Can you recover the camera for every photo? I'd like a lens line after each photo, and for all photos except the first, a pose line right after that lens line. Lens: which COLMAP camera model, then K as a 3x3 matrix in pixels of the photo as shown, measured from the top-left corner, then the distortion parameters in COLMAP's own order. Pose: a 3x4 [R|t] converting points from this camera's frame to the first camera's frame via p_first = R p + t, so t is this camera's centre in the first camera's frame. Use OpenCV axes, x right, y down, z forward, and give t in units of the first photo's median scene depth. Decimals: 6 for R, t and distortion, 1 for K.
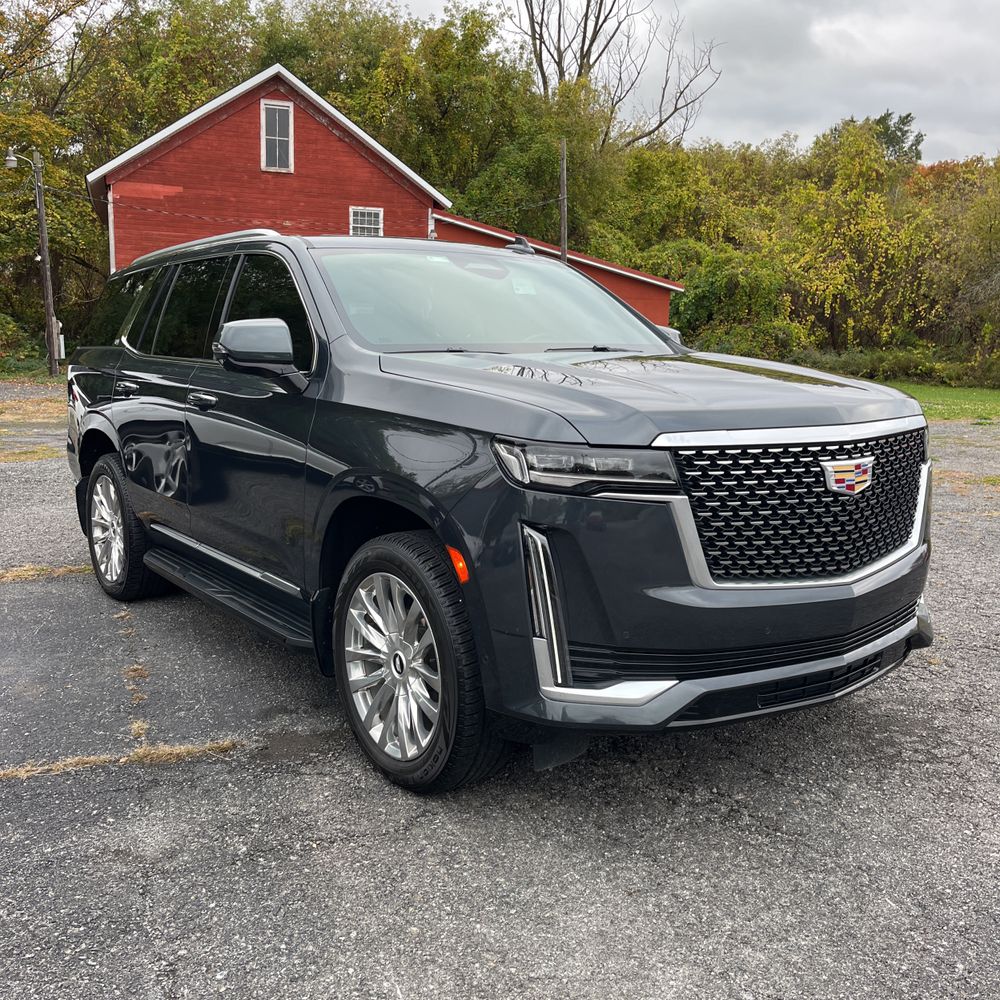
lens RADIAL K [[1016.8, 0, 500.0], [0, 1016.8, 500.0], [0, 0, 1]] dist [0.043822, -0.026359]
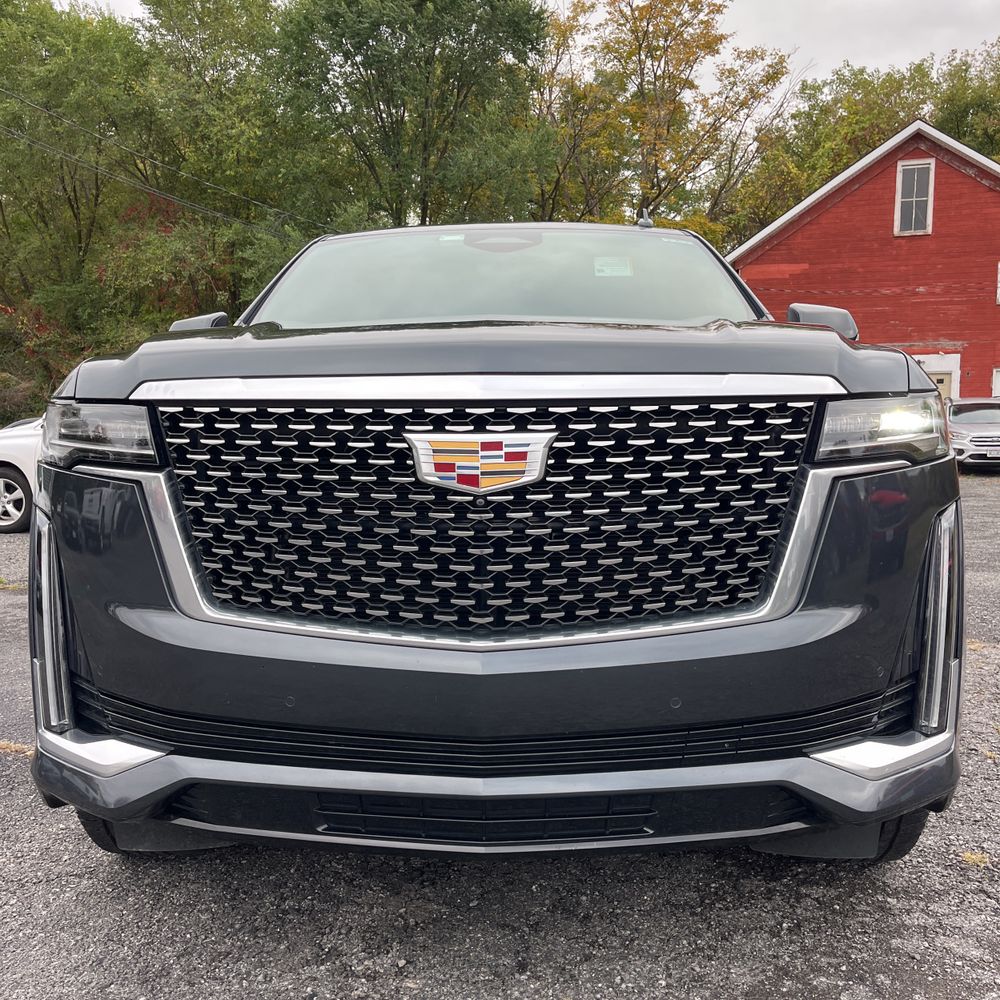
lens RADIAL K [[1015.8, 0, 488.3], [0, 1015.8, 508.4], [0, 0, 1]] dist [0.052867, -0.022718]
pose [[0.779006, 0.038730, -0.625820, 0.077449], [-0.087457, 0.995046, -0.047283, 0.003222], [0.620888, 0.091566, 0.778533, 0.061320]]
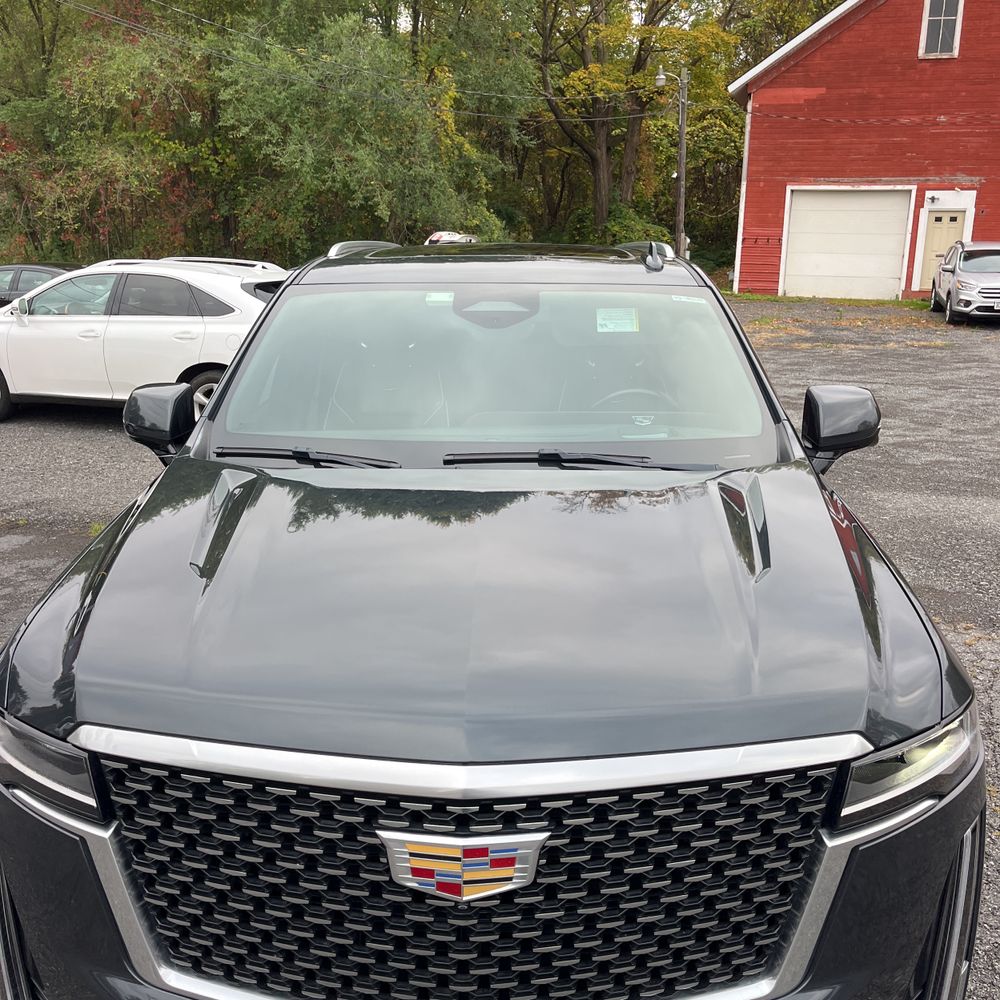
lens RADIAL K [[1016.8, 0, 500.0], [0, 1016.8, 500.0], [0, 0, 1]] dist [0.043822, -0.026359]
pose [[0.788202, 0.153302, -0.596017, 0.069697], [-0.094184, 0.987117, 0.129344, -0.029857], [0.608167, -0.045814, 0.792486, 0.067237]]
